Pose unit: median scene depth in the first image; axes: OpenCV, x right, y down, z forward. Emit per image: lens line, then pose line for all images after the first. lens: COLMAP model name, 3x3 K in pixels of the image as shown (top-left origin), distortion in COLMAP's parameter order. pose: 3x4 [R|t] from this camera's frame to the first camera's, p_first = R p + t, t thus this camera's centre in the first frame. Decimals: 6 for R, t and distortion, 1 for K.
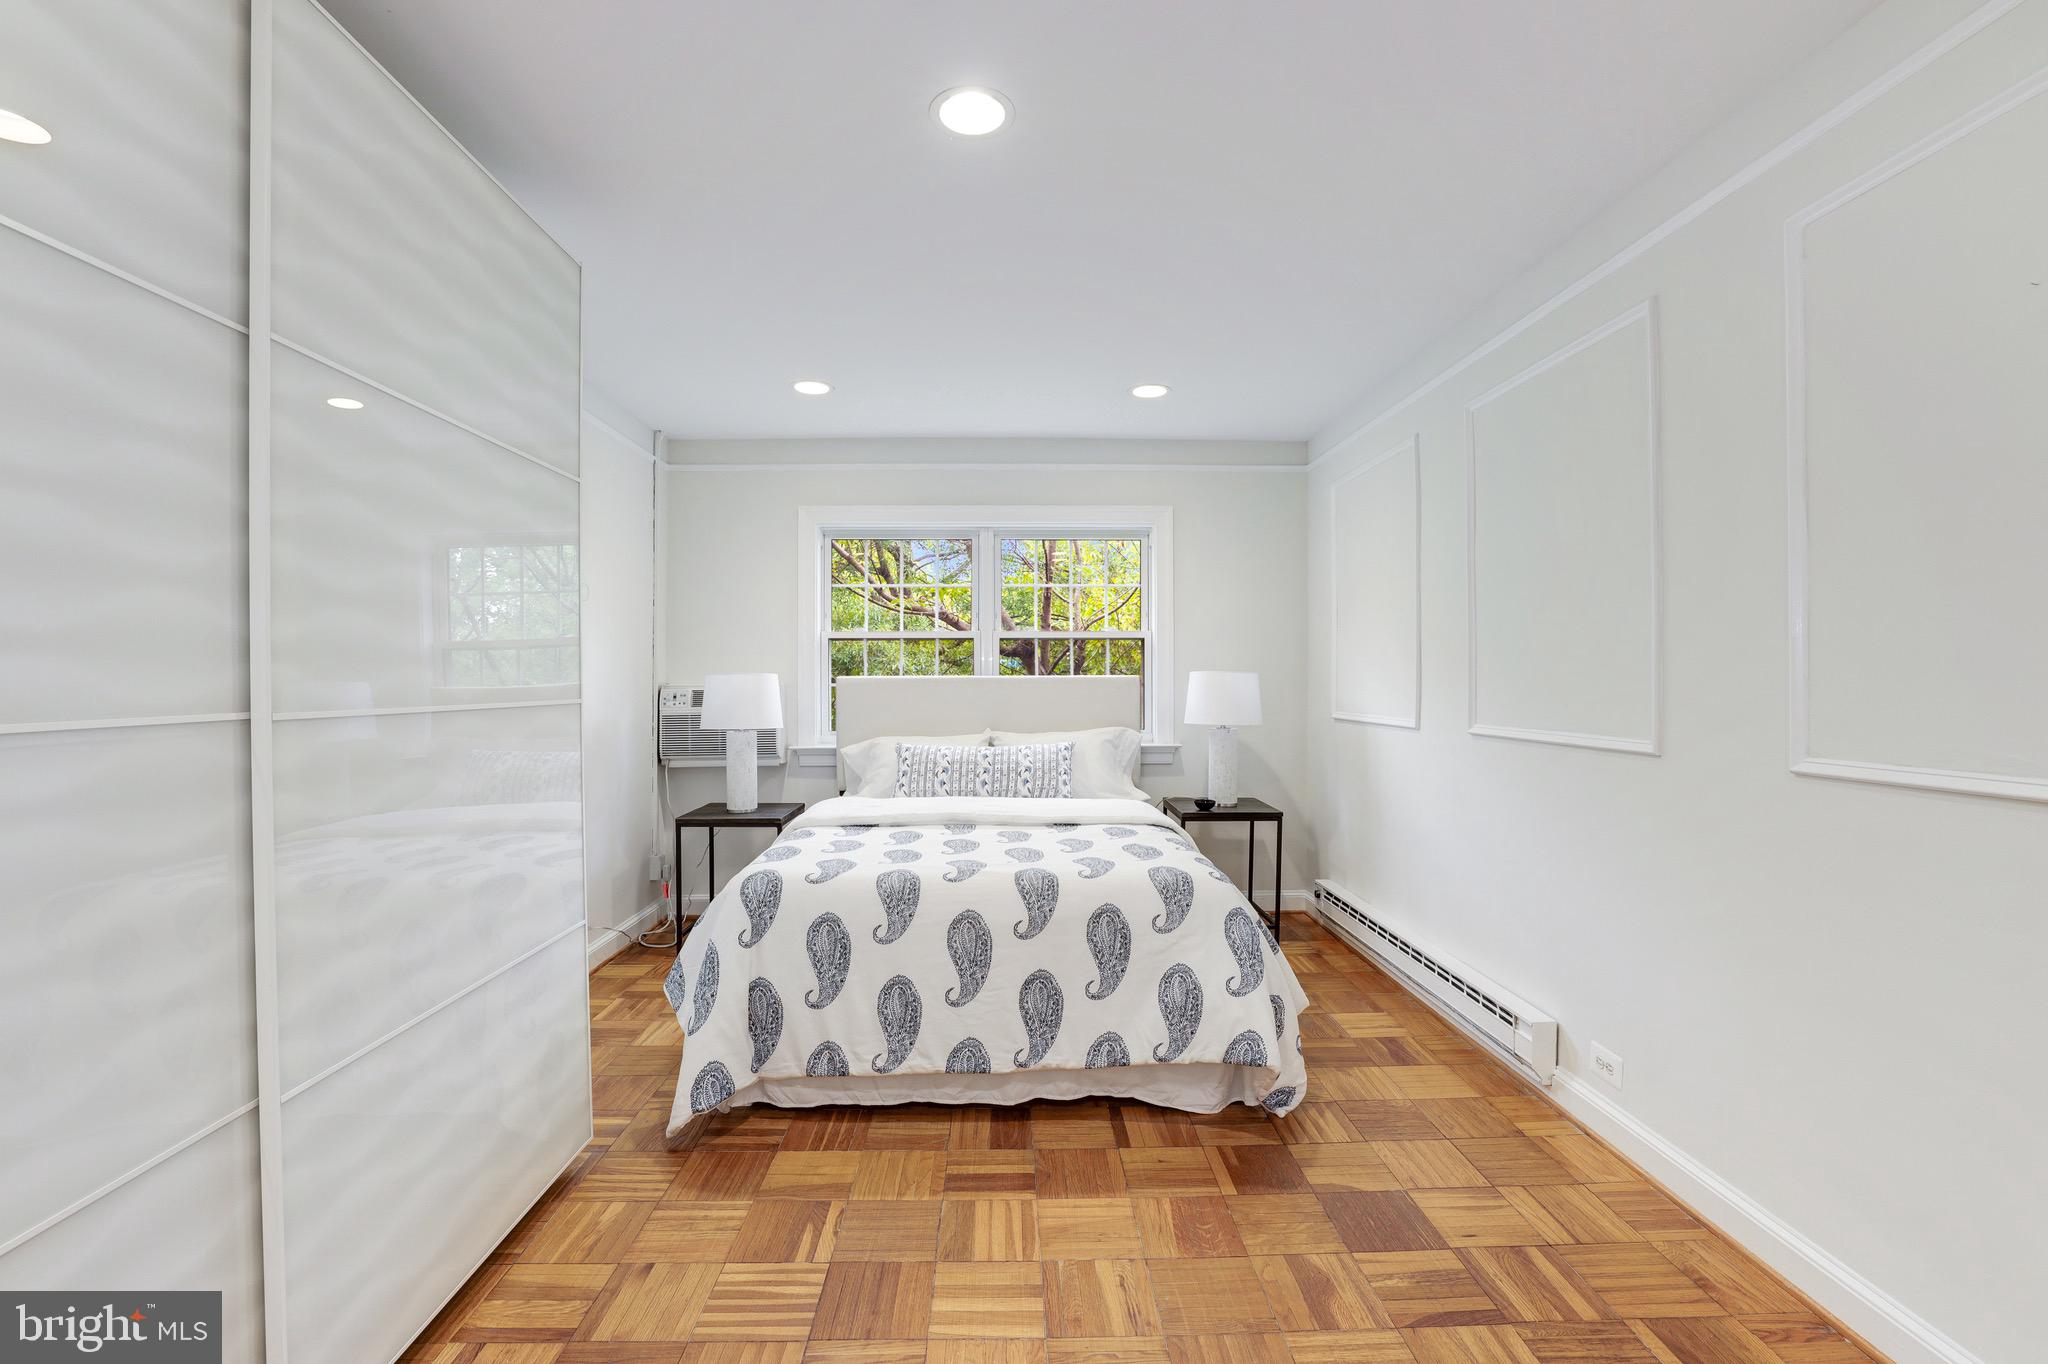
lens RADIAL K [[885.6, 0, 1022.7], [0, 885.6, 674.7], [0, 0, 1]] dist [-0.053935, 0.018752]
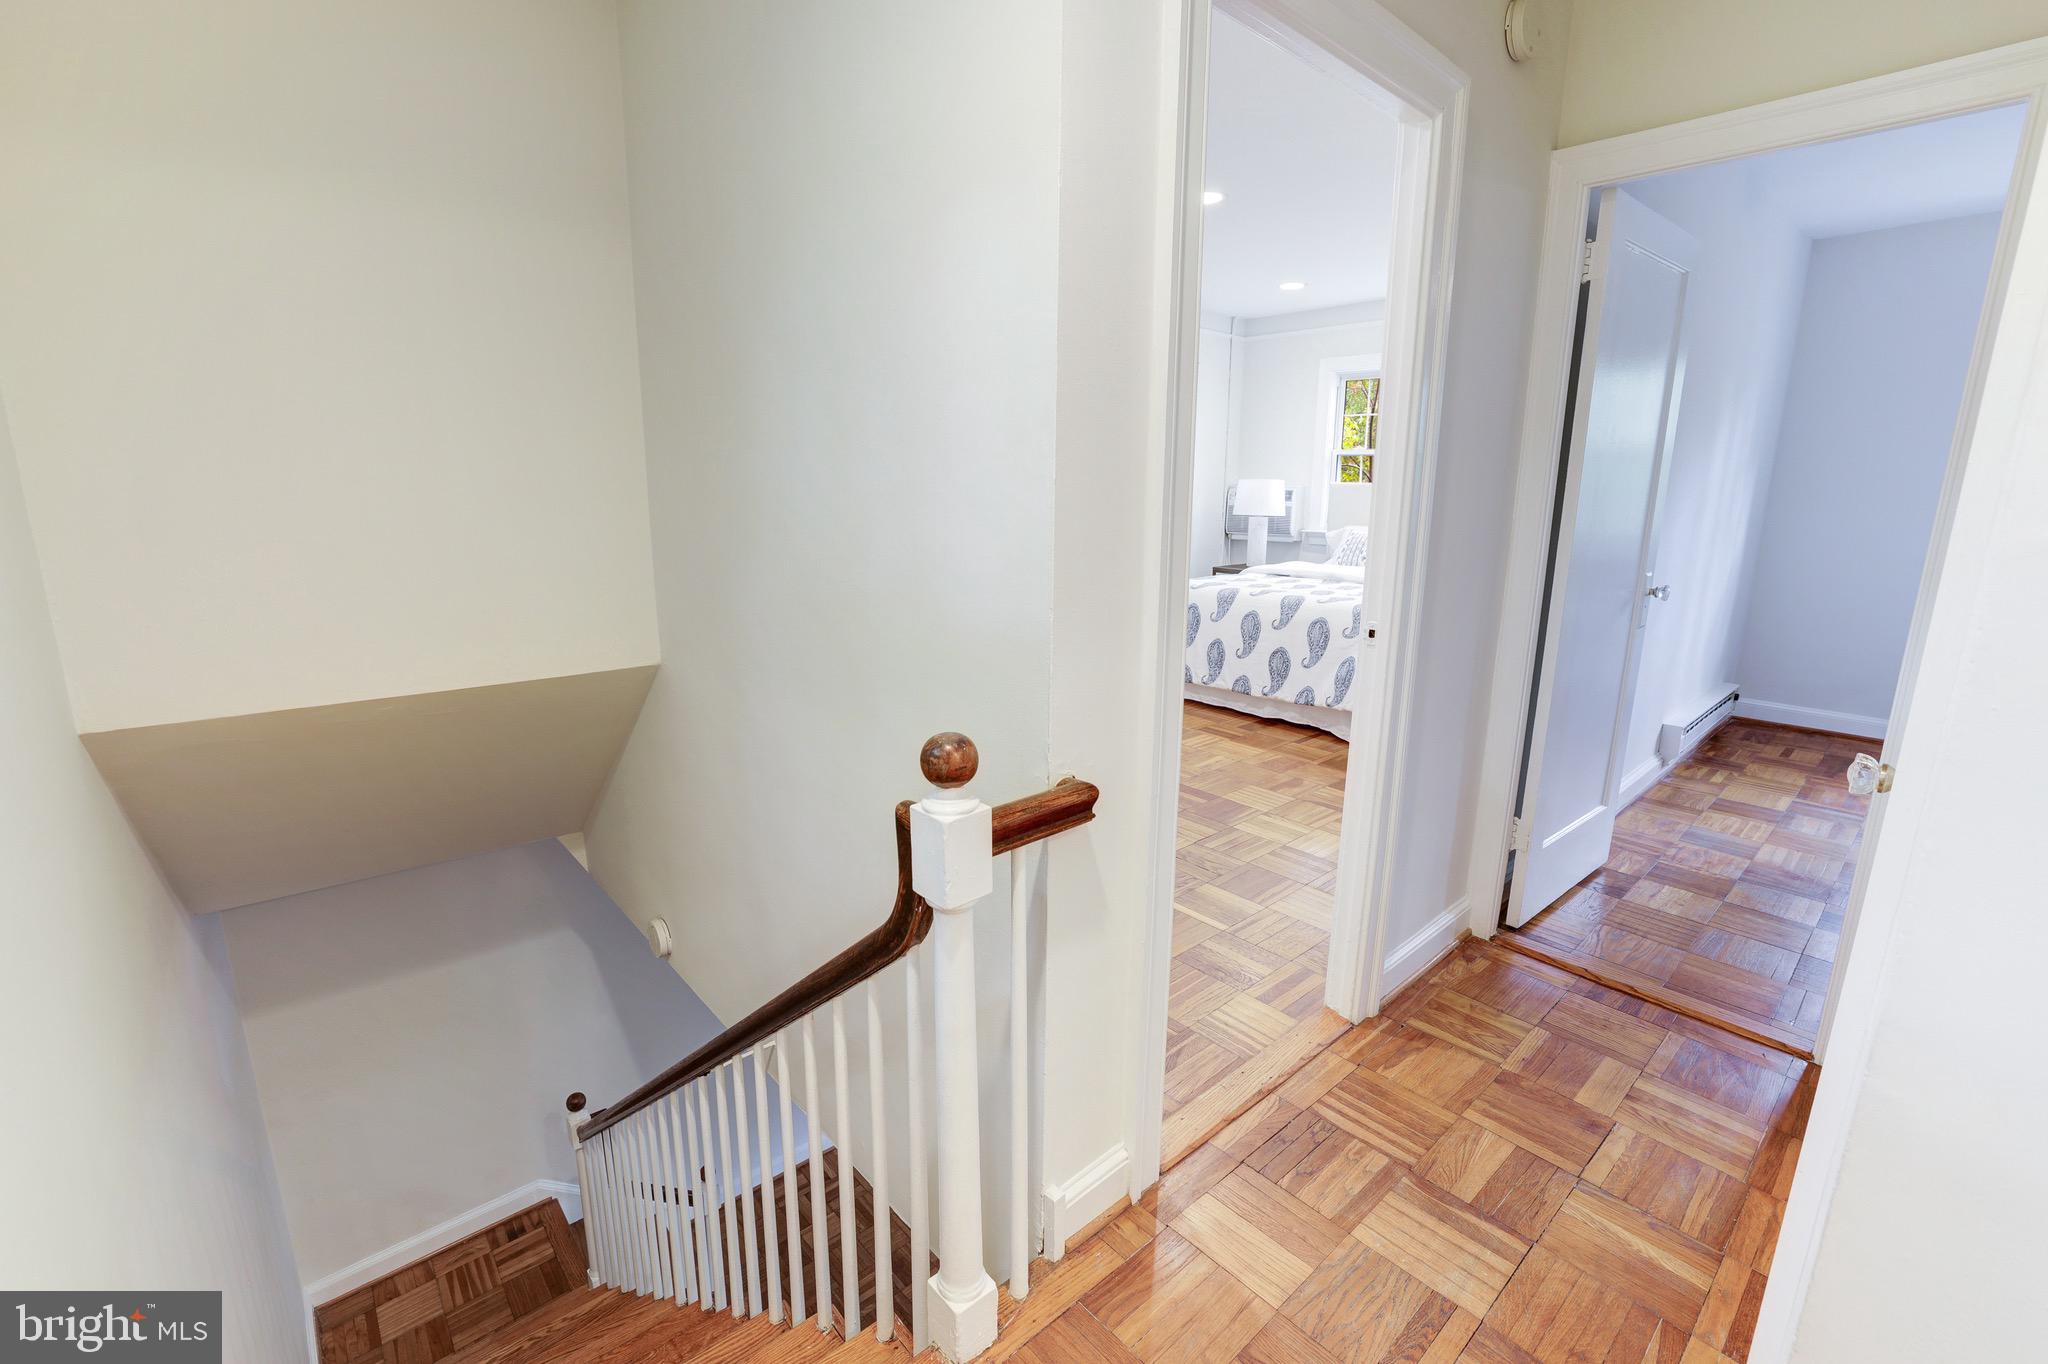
lens RADIAL K [[885.6, 0, 1022.7], [0, 885.6, 674.7], [0, 0, 1]] dist [-0.053935, 0.018752]
pose [[0.637291, 0.174076, -0.750705, 1.077837], [-0.003851, 0.974860, 0.222785, -0.016136], [0.770614, -0.139088, 0.621940, -0.572363]]
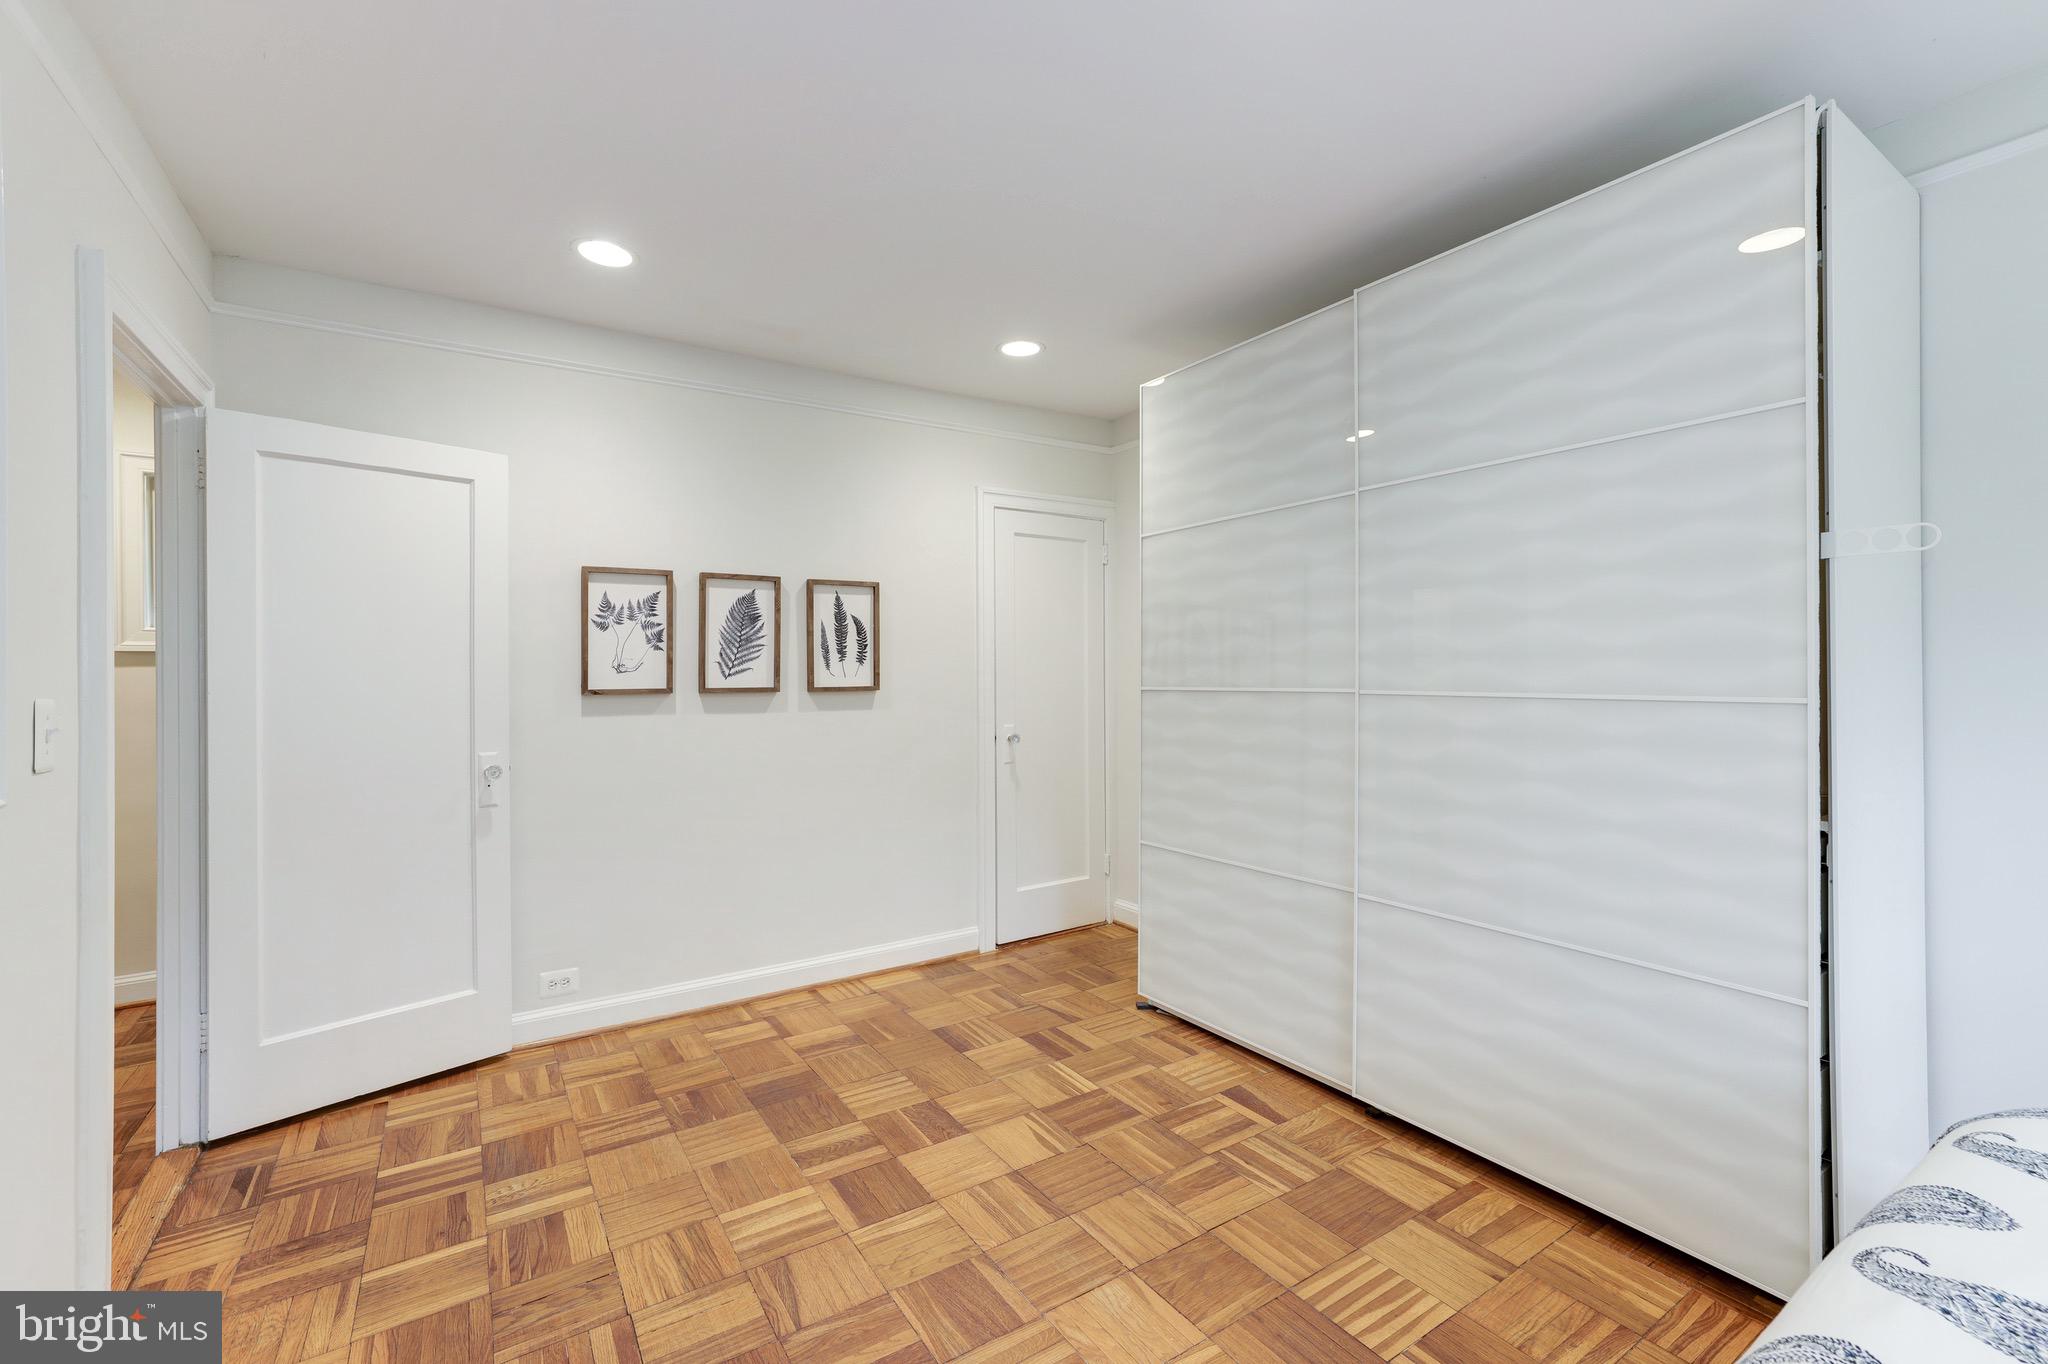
lens RADIAL K [[877.4, 0, 1020.4], [0, 877.4, 670.7], [0, 0, 1]] dist [-0.034063, 0.018738]
pose [[-0.852185, 0.005691, -0.523210, 0.397002], [0.007710, 0.999969, -0.001682, 0.000430], [0.523184, -0.005467, -0.852202, 1.162378]]
